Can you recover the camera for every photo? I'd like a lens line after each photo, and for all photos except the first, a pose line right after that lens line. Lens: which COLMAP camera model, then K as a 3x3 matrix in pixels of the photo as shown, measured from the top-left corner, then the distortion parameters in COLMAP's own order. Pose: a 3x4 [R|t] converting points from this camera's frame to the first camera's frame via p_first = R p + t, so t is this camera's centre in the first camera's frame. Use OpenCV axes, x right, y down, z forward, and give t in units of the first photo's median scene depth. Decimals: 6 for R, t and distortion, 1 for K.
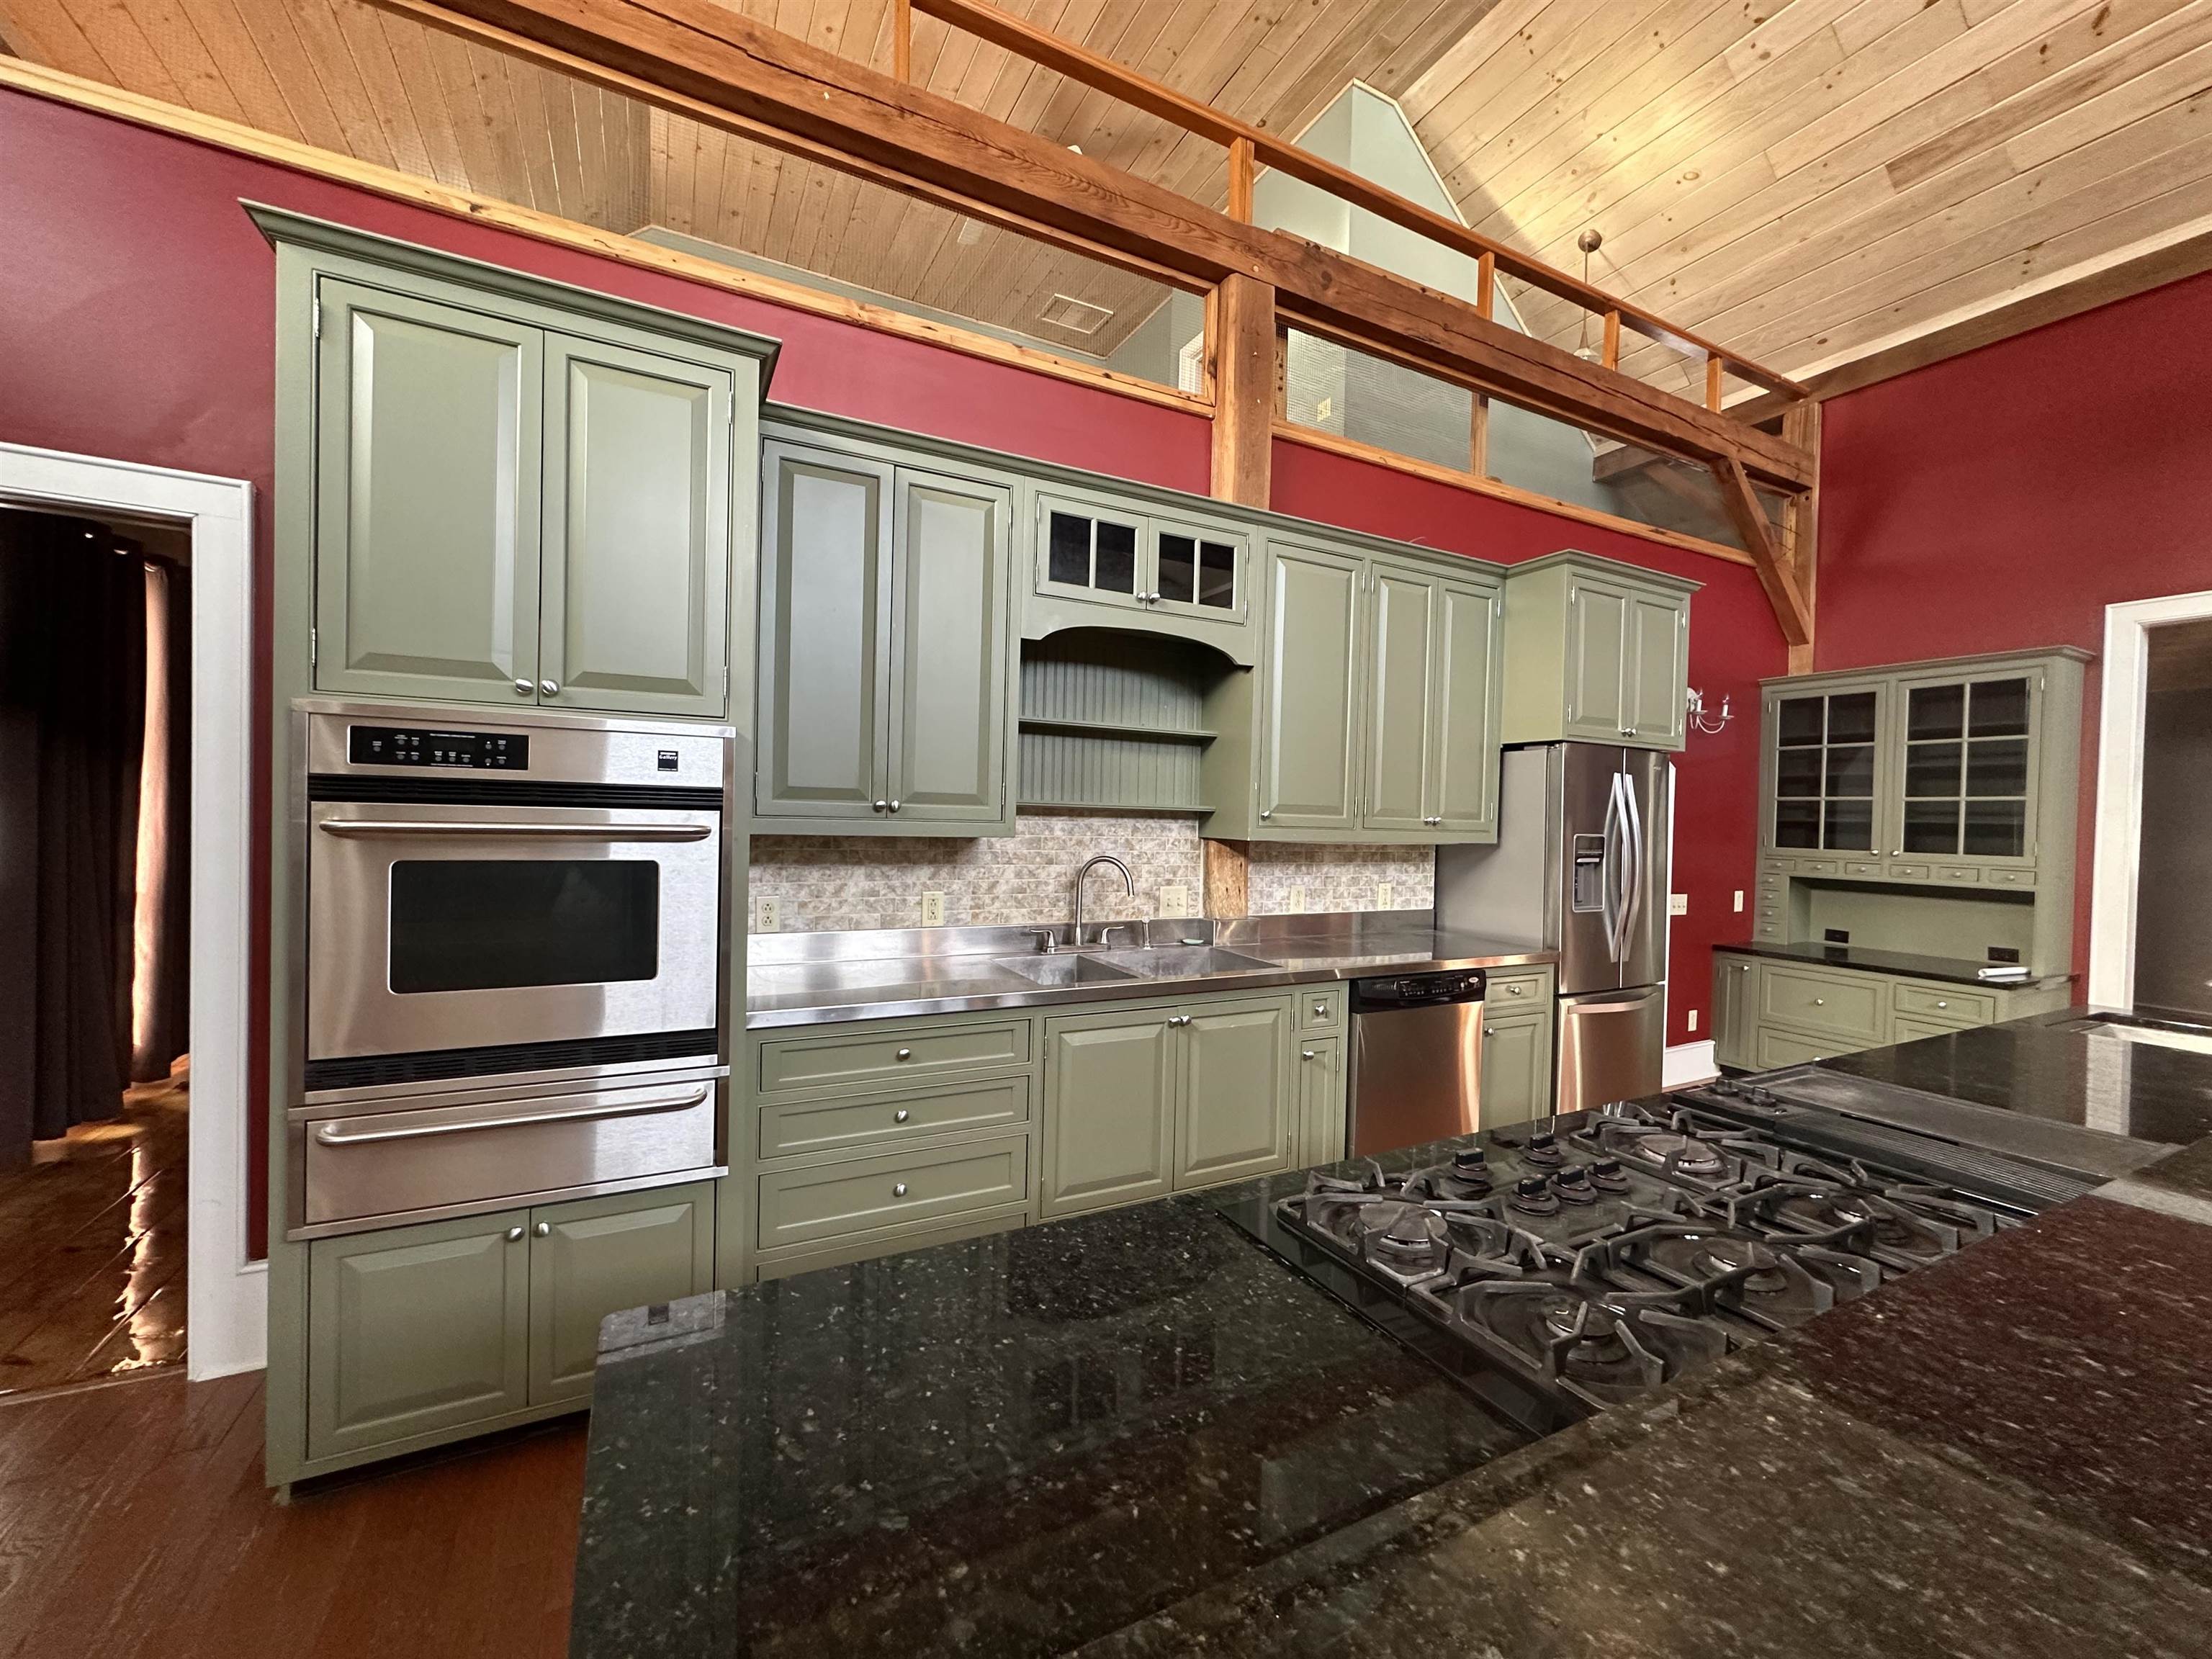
lens RADIAL K [[889.5, 0, 1110.2], [0, 889.5, 834.6], [0, 0, 1]] dist [-0.000433, -0.000107]
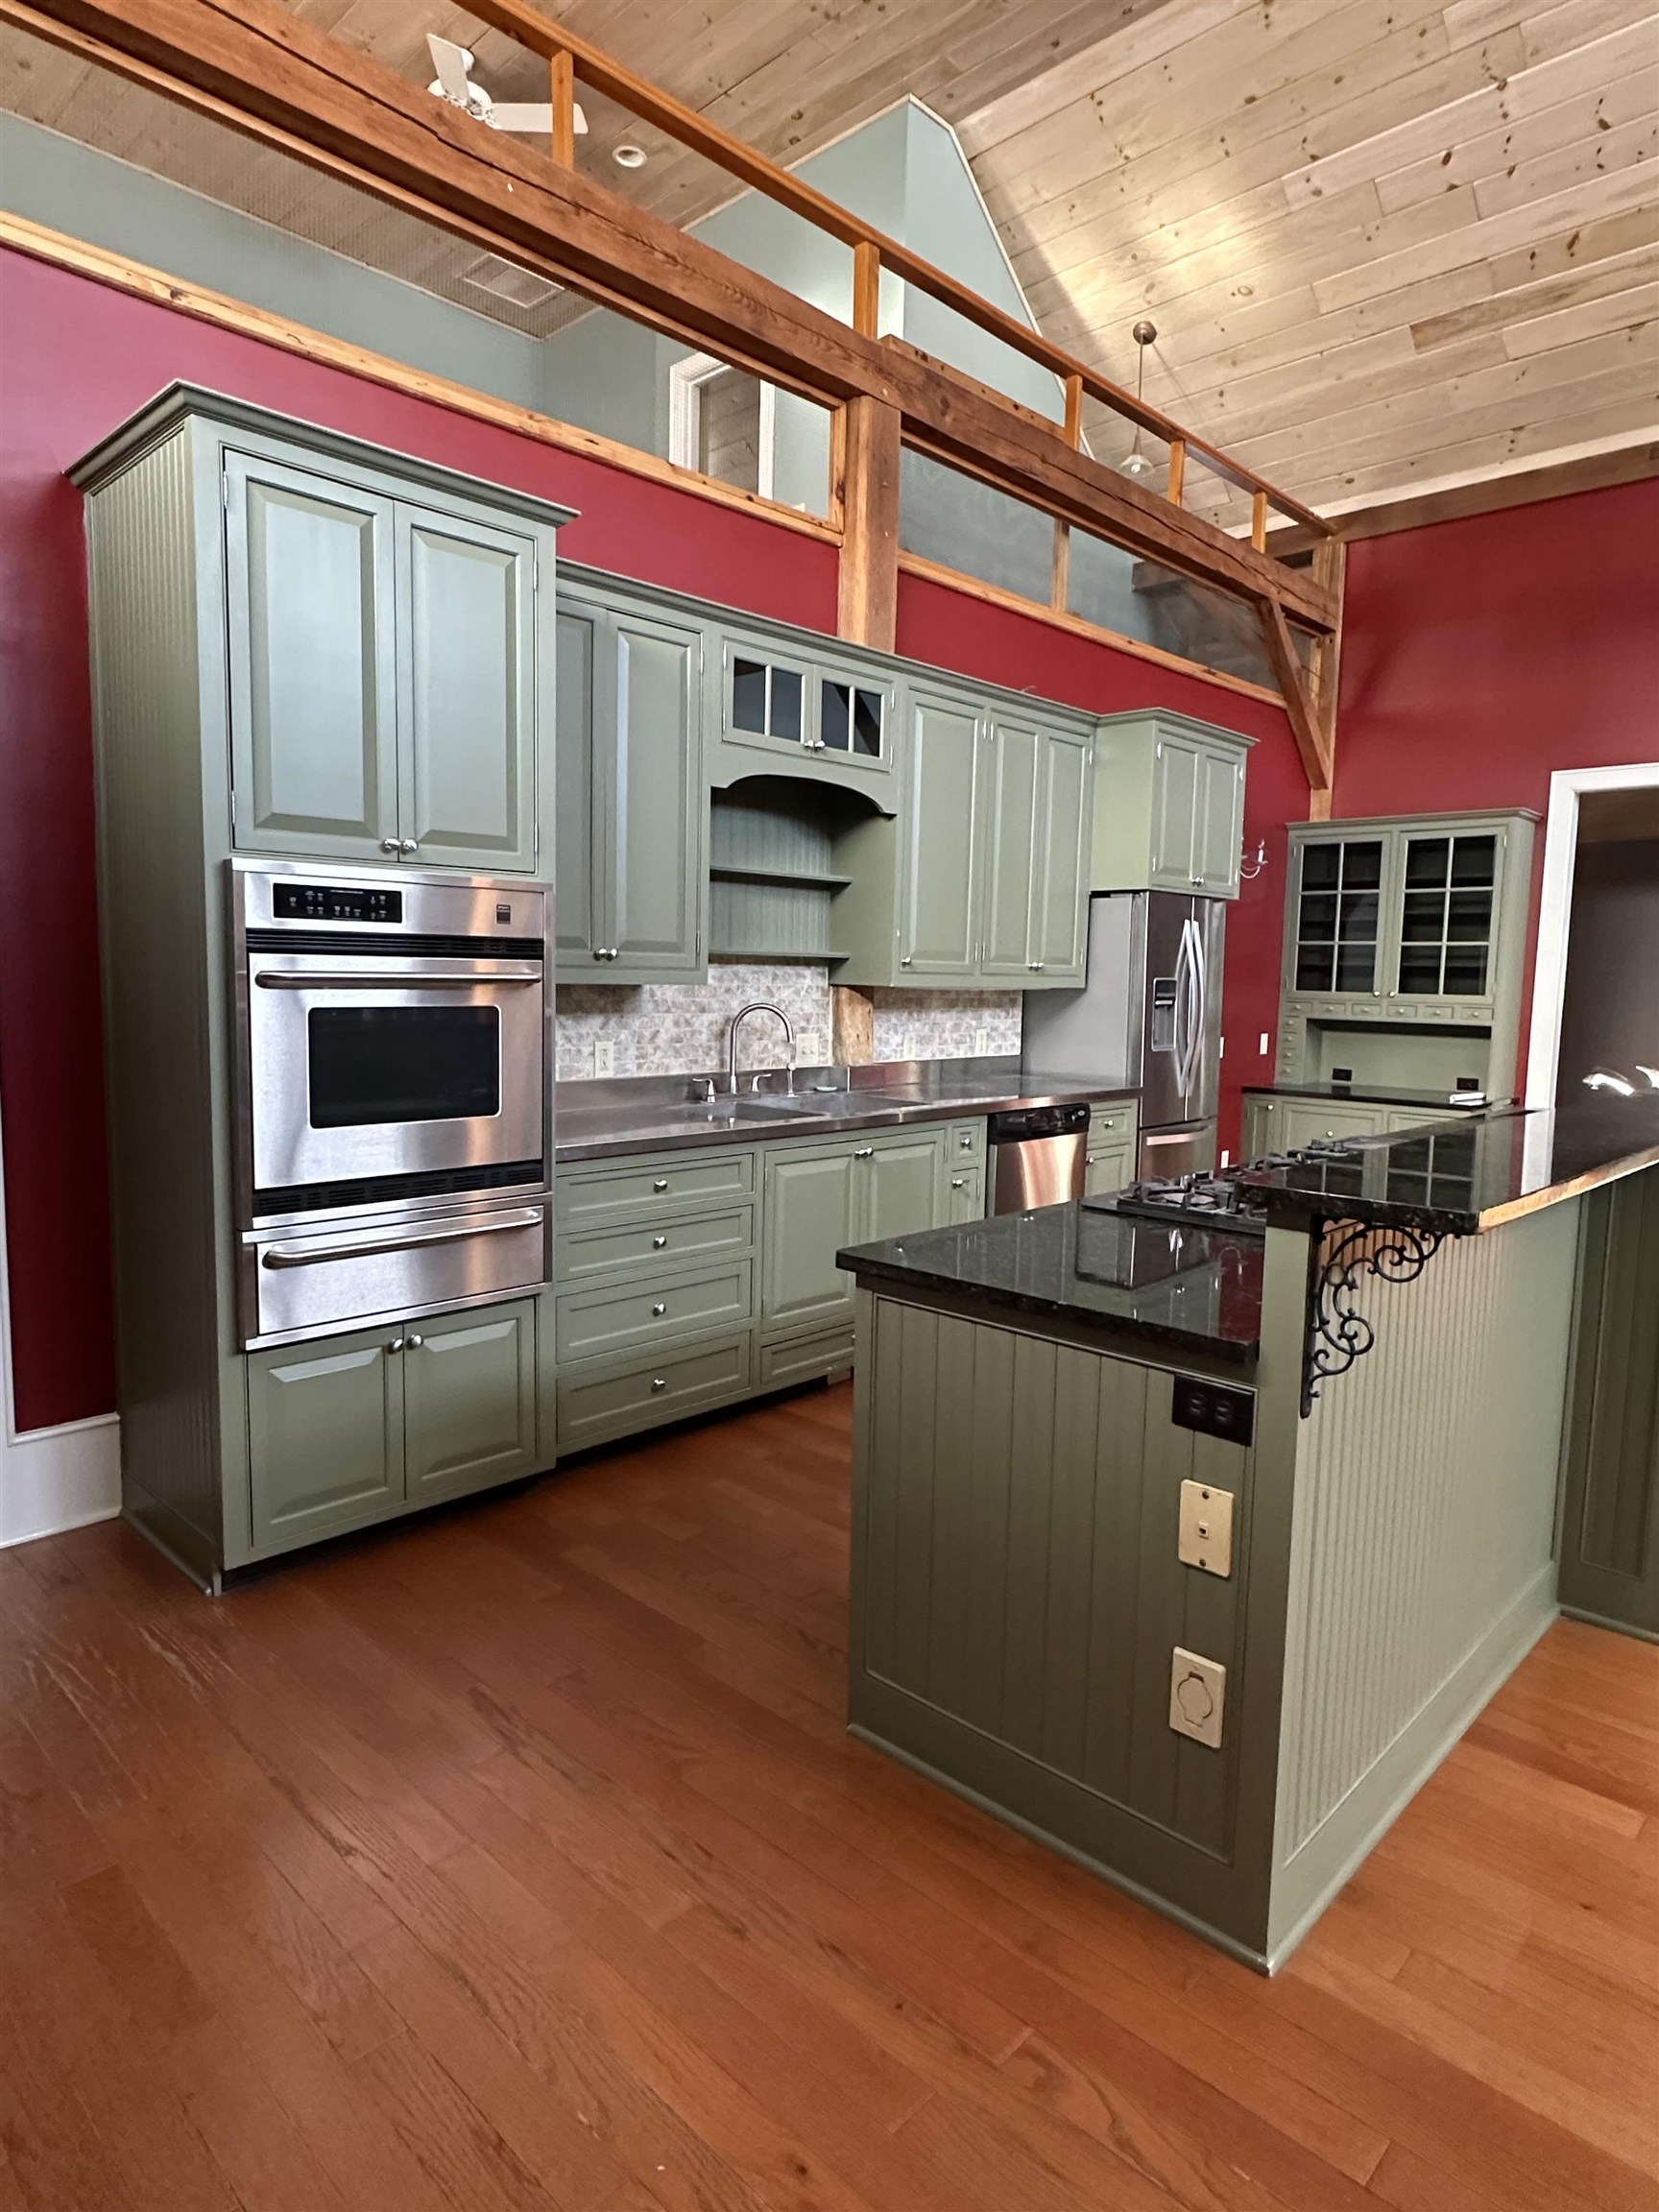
lens RADIAL K [[1286.2, 0, 816.1], [0, 1286.2, 1118.9], [0, 0, 1]] dist [0.001488, 0.002948]
pose [[0.949314, -0.042190, 0.311484, -0.354735], [0.010388, 0.994621, 0.103060, 0.004319], [-0.314156, -0.094600, 0.944646, -0.351386]]
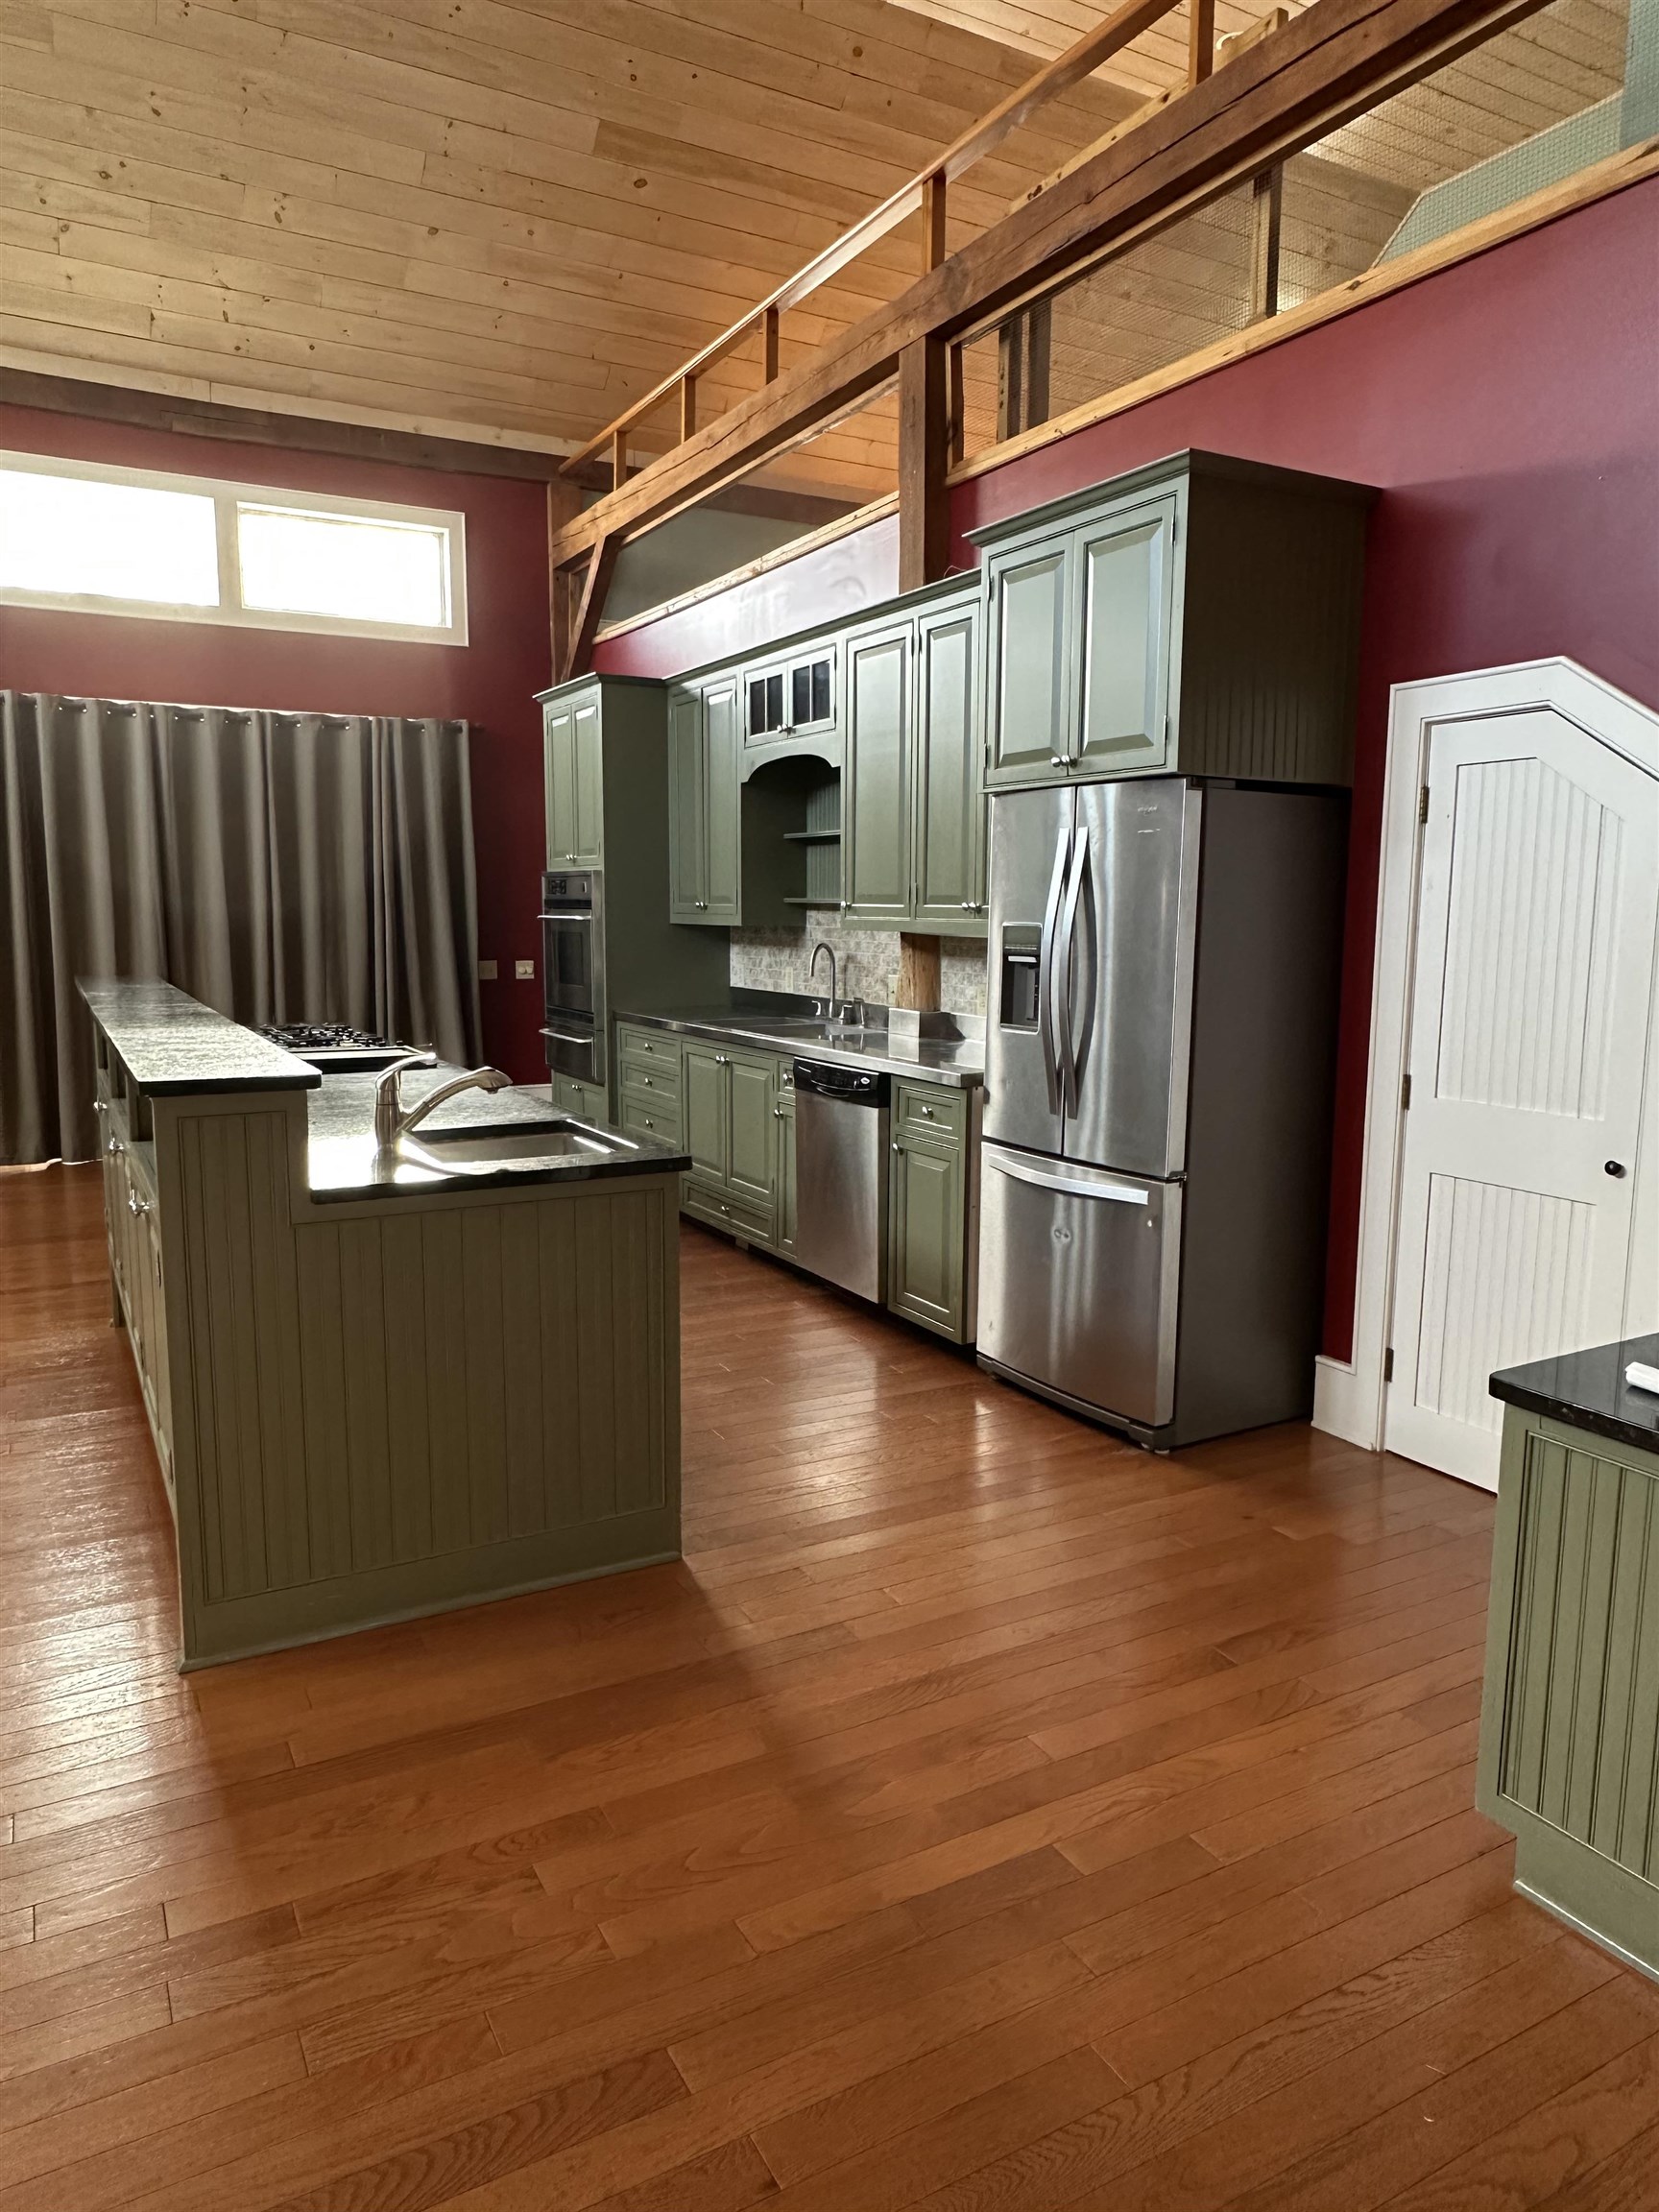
lens RADIAL K [[1441.2, 0, 822.7], [0, 1441.2, 1095.8], [0, 0, 1]] dist [-0.005931, 0.003445]
pose [[0.031319, 0.114880, -0.992886, 1.708636], [-0.012506, 0.993340, 0.114538, 0.004764], [0.999431, 0.008830, 0.032547, 0.820842]]
